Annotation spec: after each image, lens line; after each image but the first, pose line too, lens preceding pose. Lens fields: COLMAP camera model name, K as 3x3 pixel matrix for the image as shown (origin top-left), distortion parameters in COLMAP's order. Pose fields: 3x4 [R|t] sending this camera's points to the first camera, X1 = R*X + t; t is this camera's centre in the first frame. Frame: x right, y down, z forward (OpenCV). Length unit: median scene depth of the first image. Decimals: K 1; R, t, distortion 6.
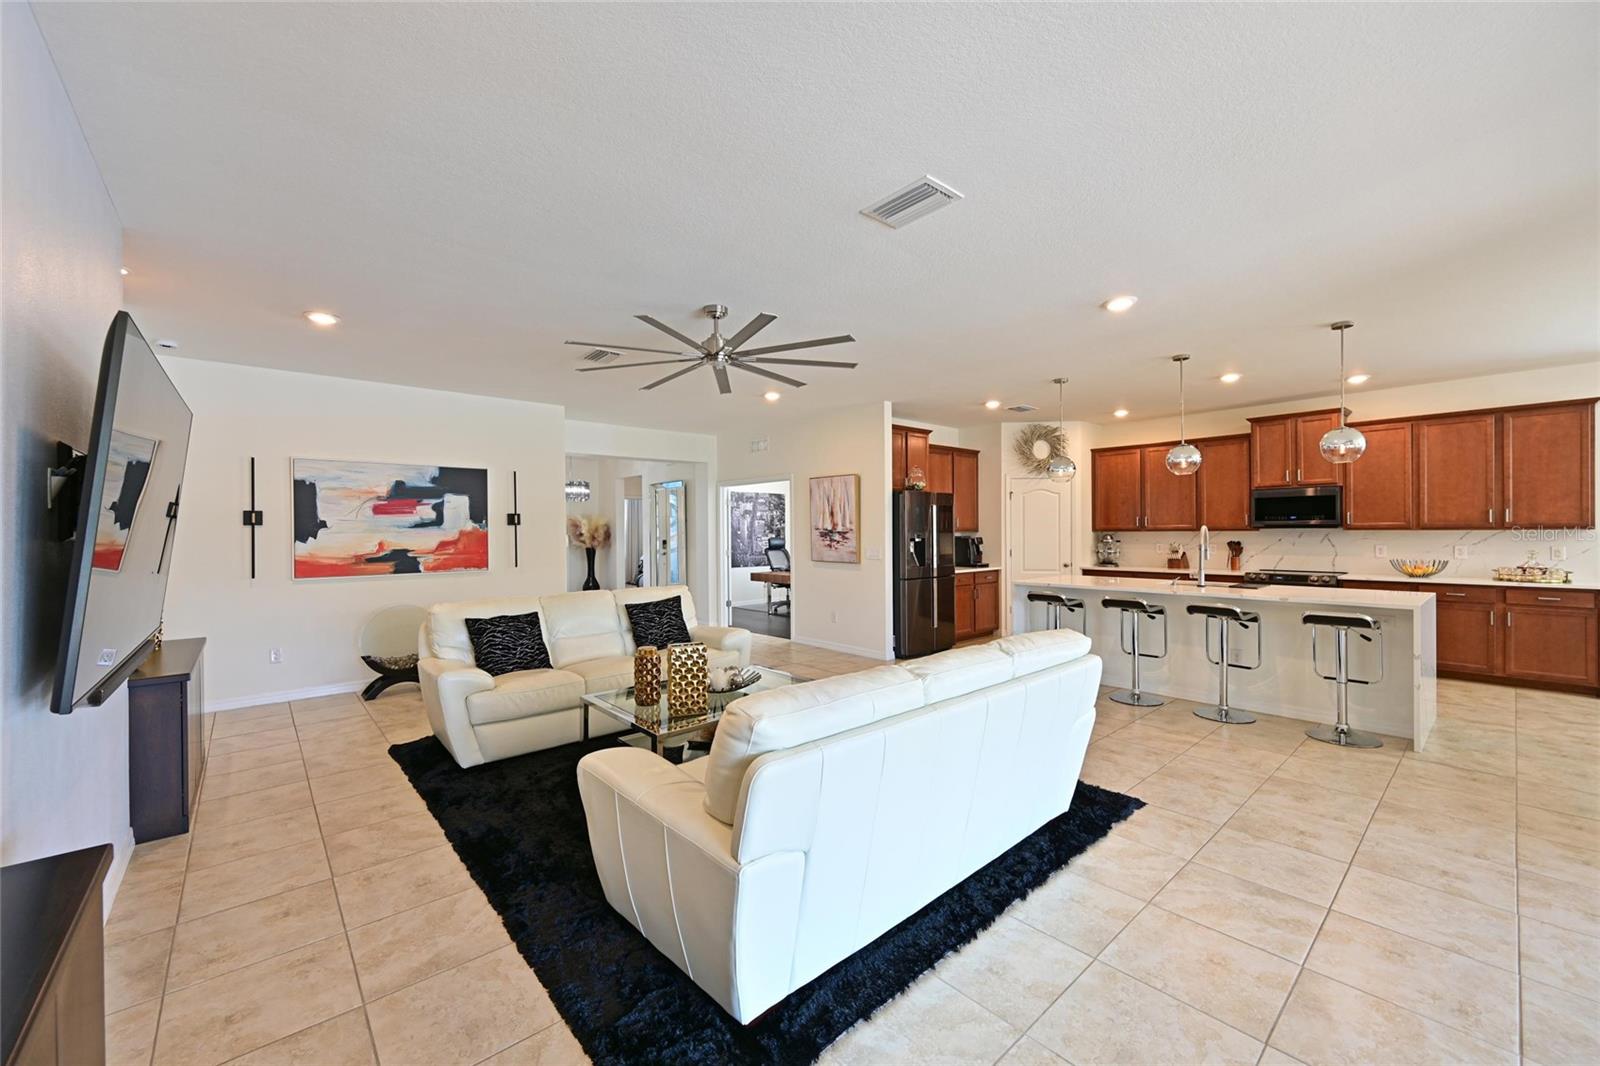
lens RADIAL K [[629.2, 0, 800.0], [0, 629.2, 529.9], [0, 0, 1]] dist [0.000811, 0.000854]
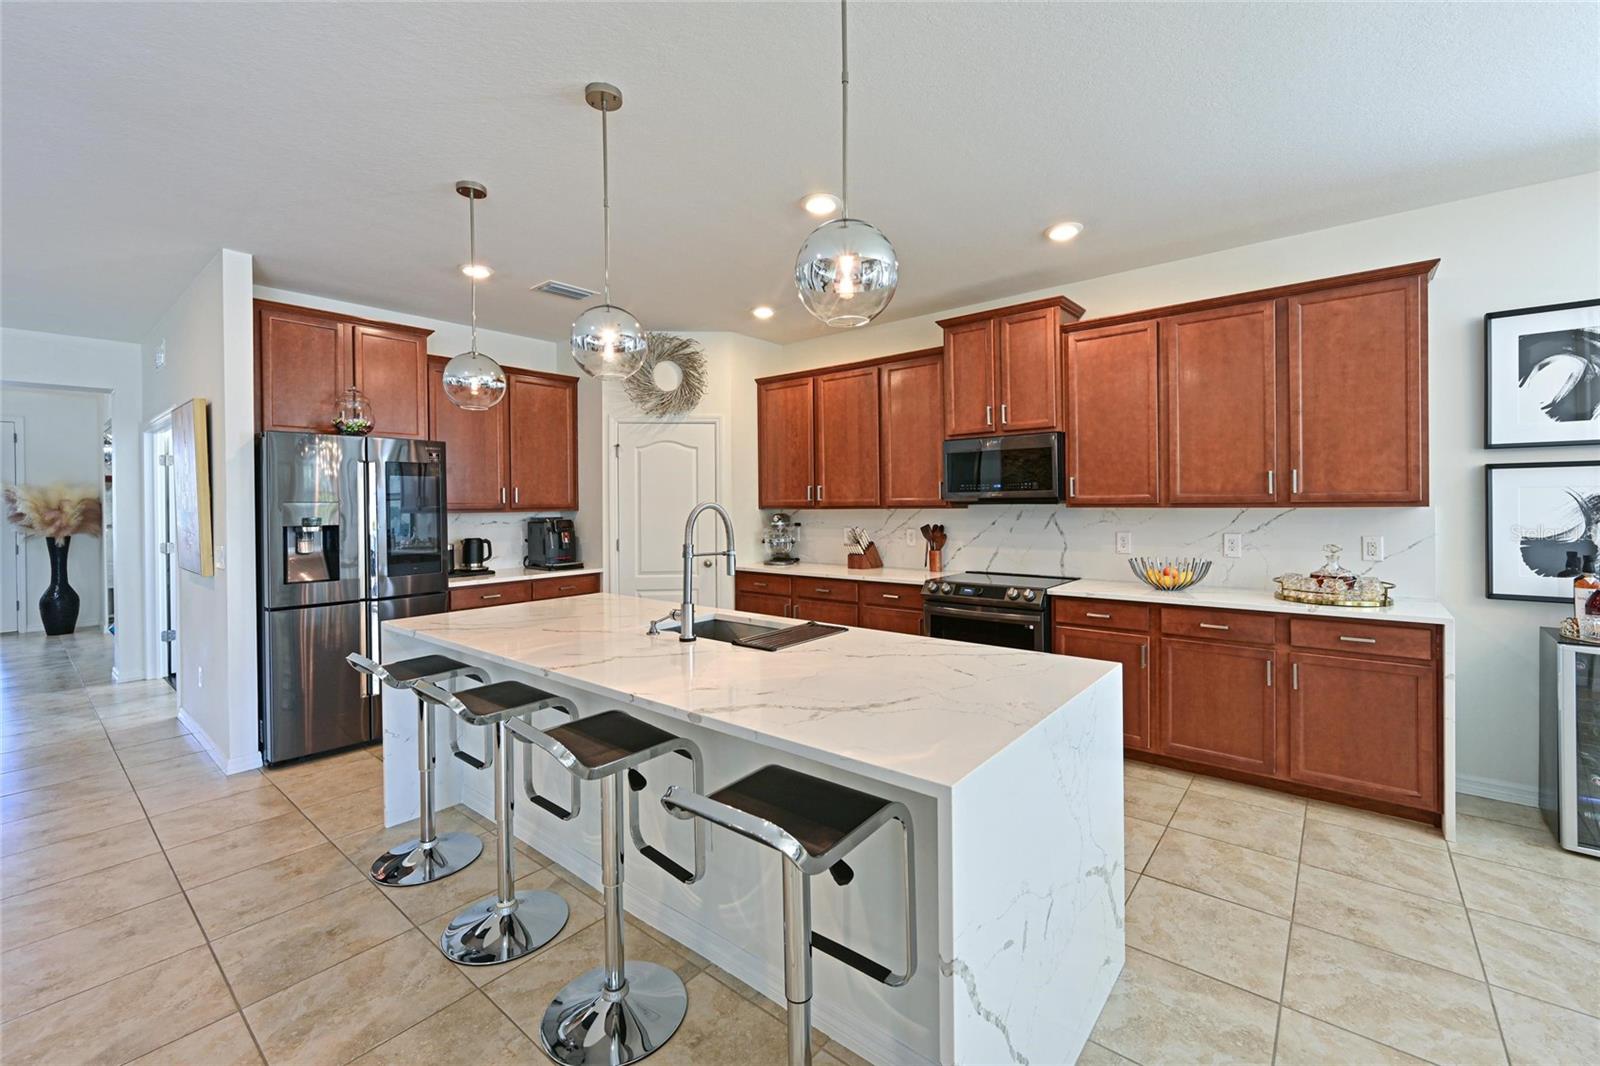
lens RADIAL K [[629.2, 0, 830.5], [0, 629.2, 504.3], [0, 0, 1]] dist [0.000811, 0.000854]
pose [[0.981778, -0.004093, 0.189987, 0.586101], [0.003294, 0.999984, 0.004523, -0.006603], [-0.190003, -0.003815, 0.981776, 0.508490]]
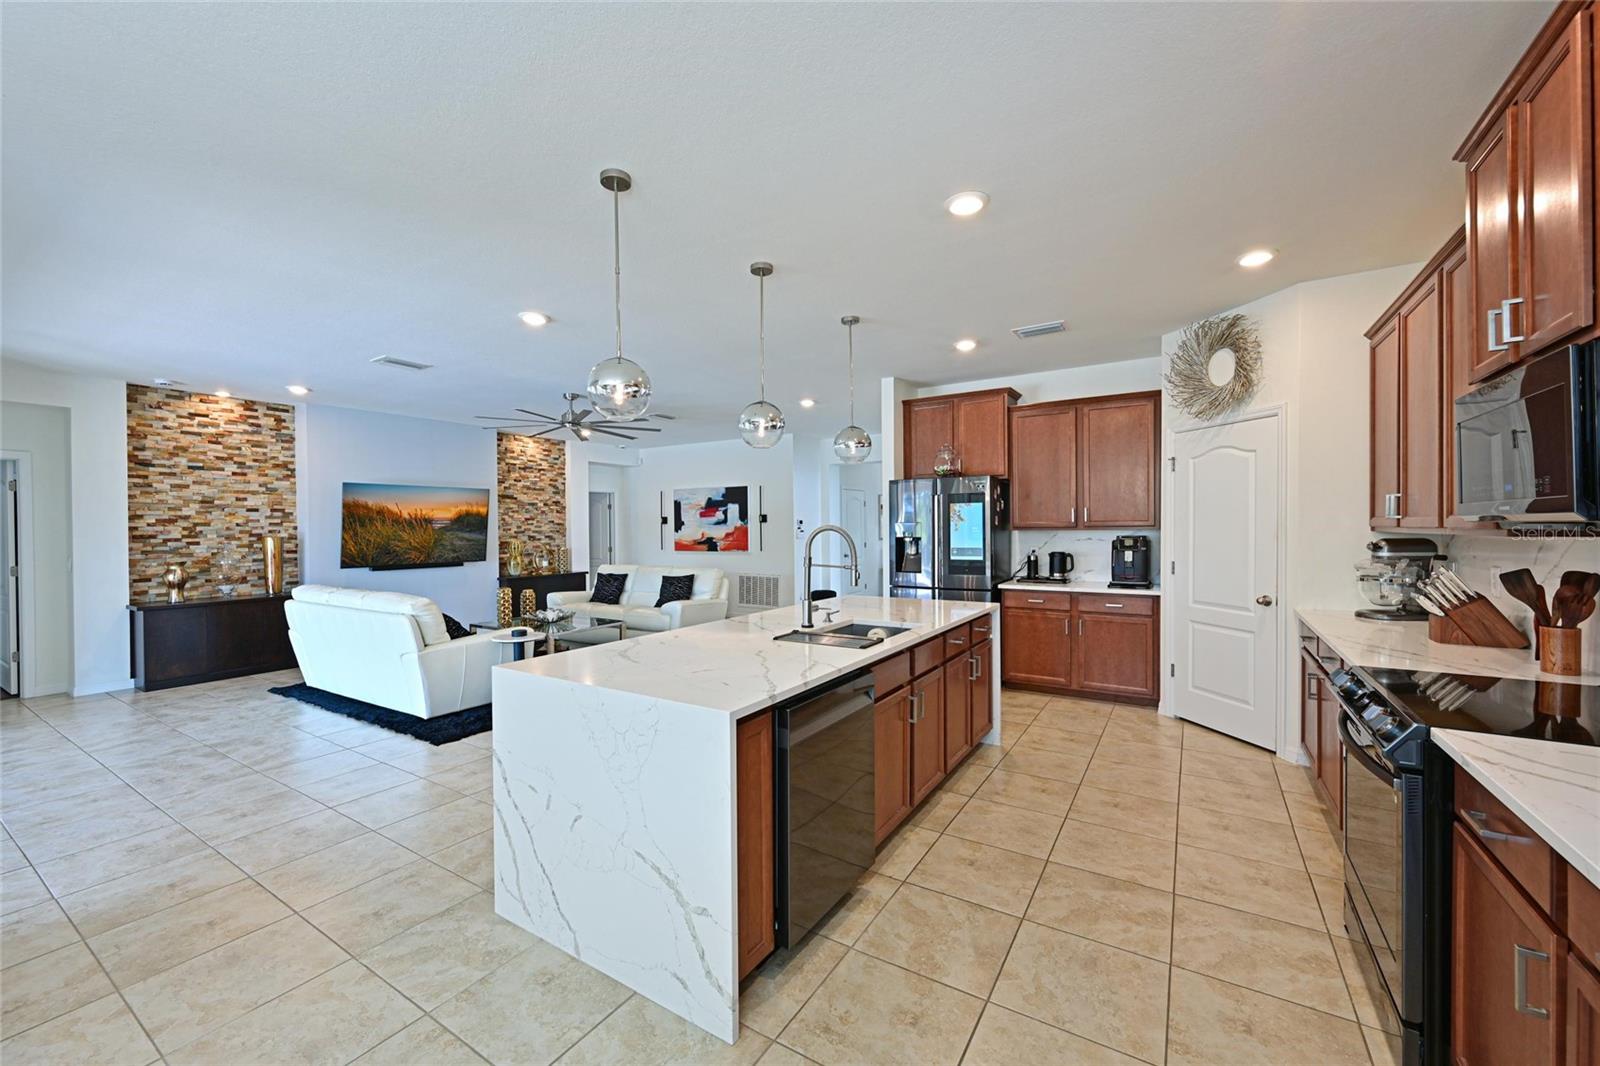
lens RADIAL K [[629.2, 0, 791.7], [0, 629.2, 531.1], [0, 0, 1]] dist [0.000811, 0.000854]
pose [[0.275246, 0.011635, -0.961303, 1.078118], [0.008144, 0.999863, 0.014433, -0.009130], [0.961339, -0.011801, 0.275113, 0.733924]]
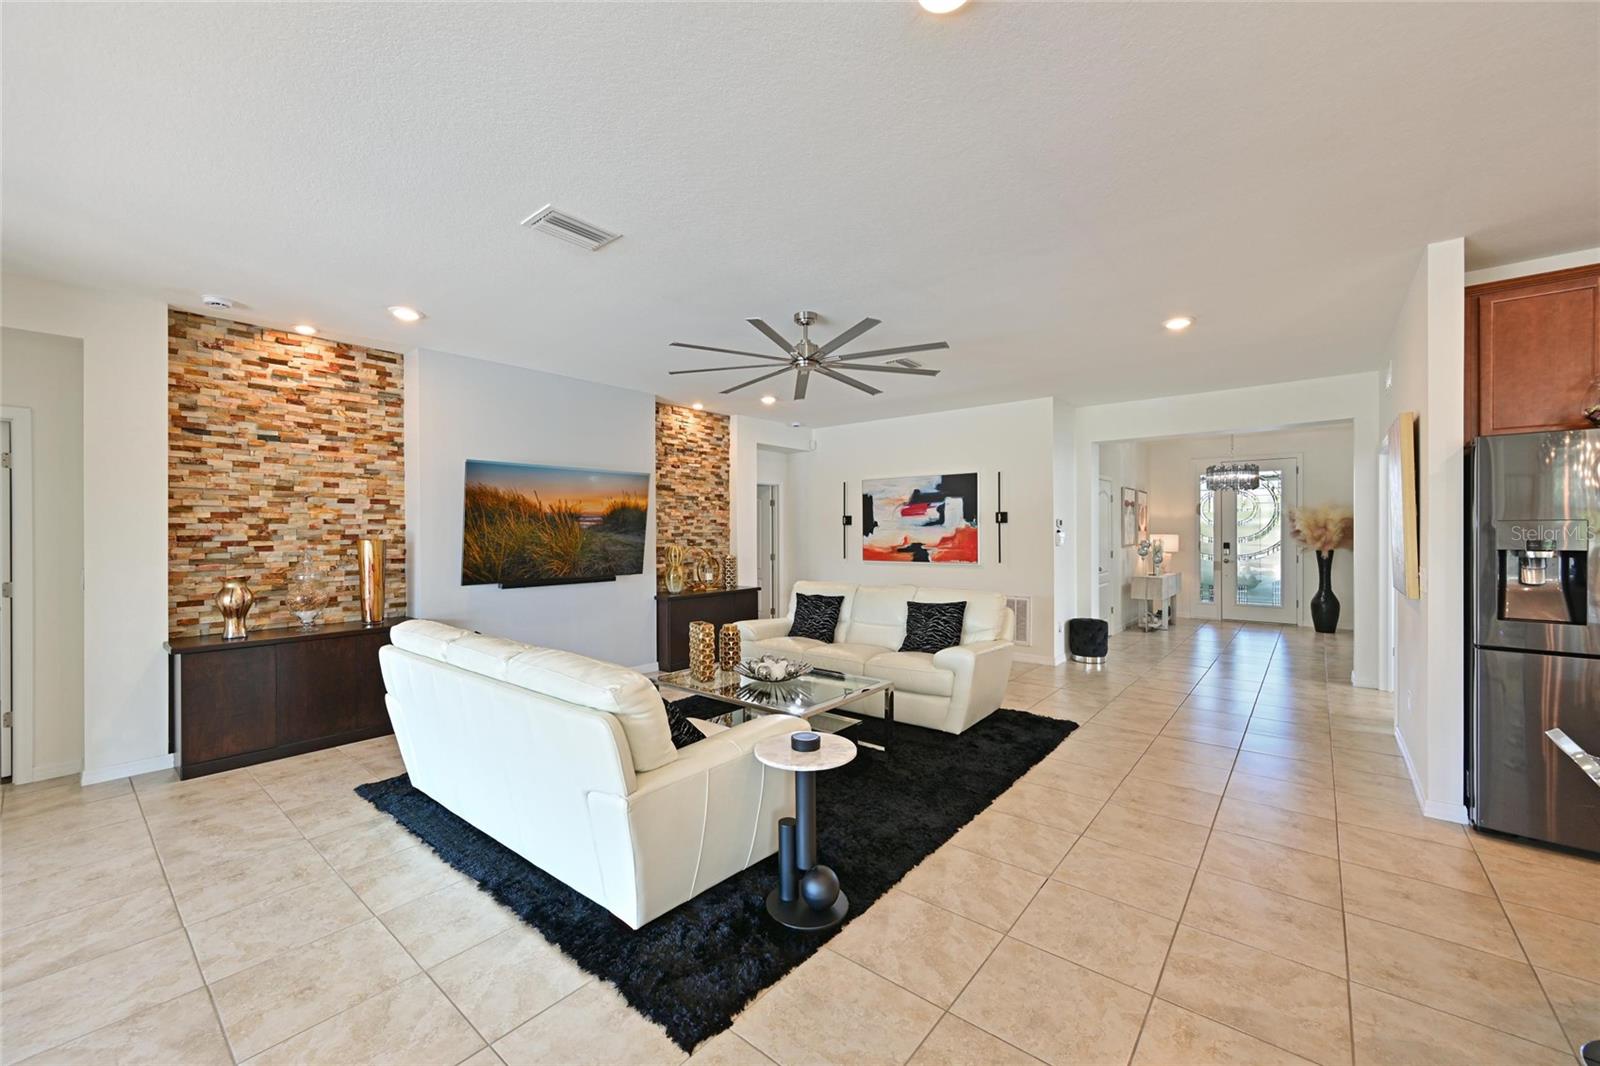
lens RADIAL K [[629.2, 0, 793.6], [0, 629.2, 529.3], [0, 0, 1]] dist [0.000811, 0.000854]
pose [[0.153327, 0.005636, -0.988159, 0.592407], [0.003549, 0.999974, 0.006254, -0.005743], [0.988169, -0.004465, 0.153303, 0.548751]]
